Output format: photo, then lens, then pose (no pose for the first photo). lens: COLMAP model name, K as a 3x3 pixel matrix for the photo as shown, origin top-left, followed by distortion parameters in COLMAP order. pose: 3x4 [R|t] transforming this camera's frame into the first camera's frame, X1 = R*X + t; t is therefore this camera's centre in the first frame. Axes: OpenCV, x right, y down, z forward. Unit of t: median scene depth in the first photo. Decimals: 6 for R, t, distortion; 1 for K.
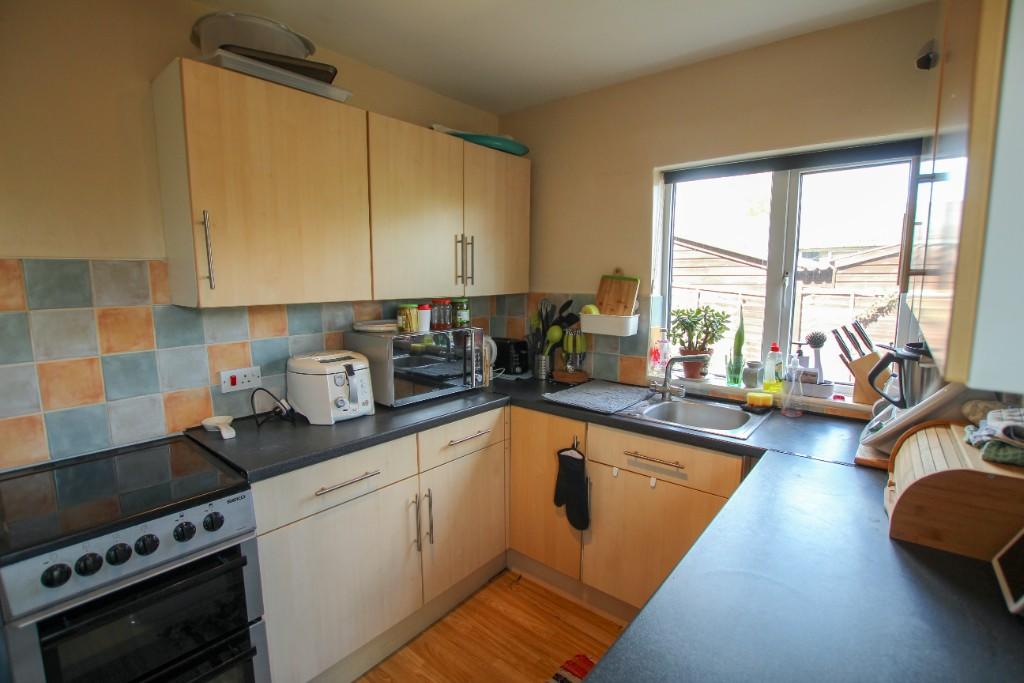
lens RADIAL K [[484.1, 0, 491.8], [0, 484.1, 342.9], [0, 0, 1]] dist [-0.030215, 0.001050]
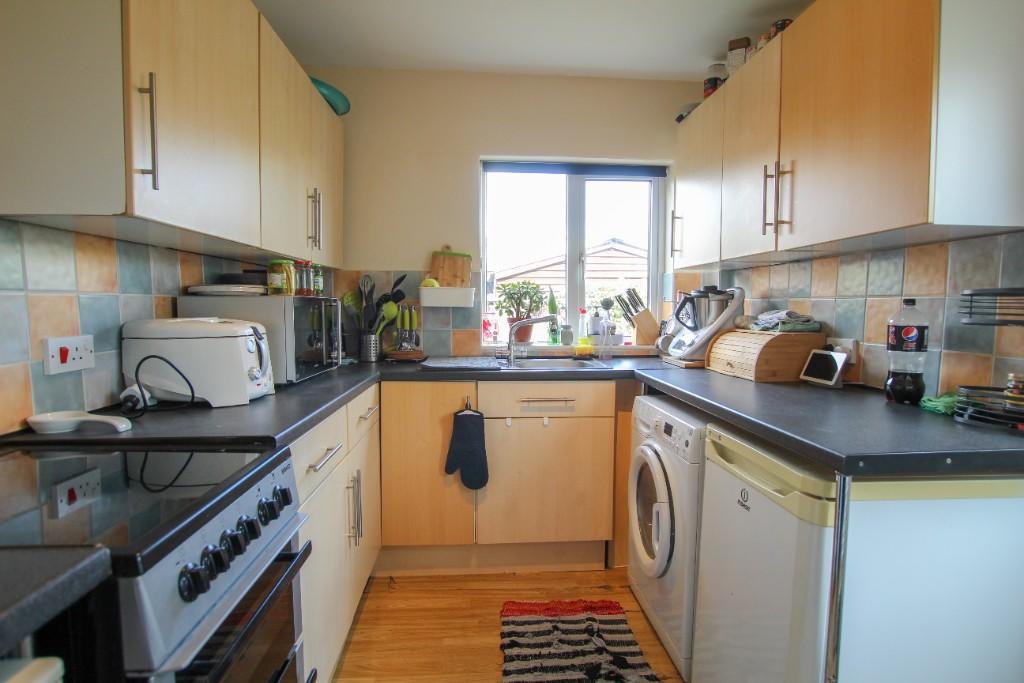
lens RADIAL K [[558.5, 0, 512.0], [0, 558.5, 341.5], [0, 0, 1]] dist [-0.023175, -0.000014]
pose [[0.709241, -0.035702, 0.704061, -0.570159], [0.086517, 0.995575, -0.036669, 0.124956], [-0.699637, 0.086920, 0.709192, 0.084506]]
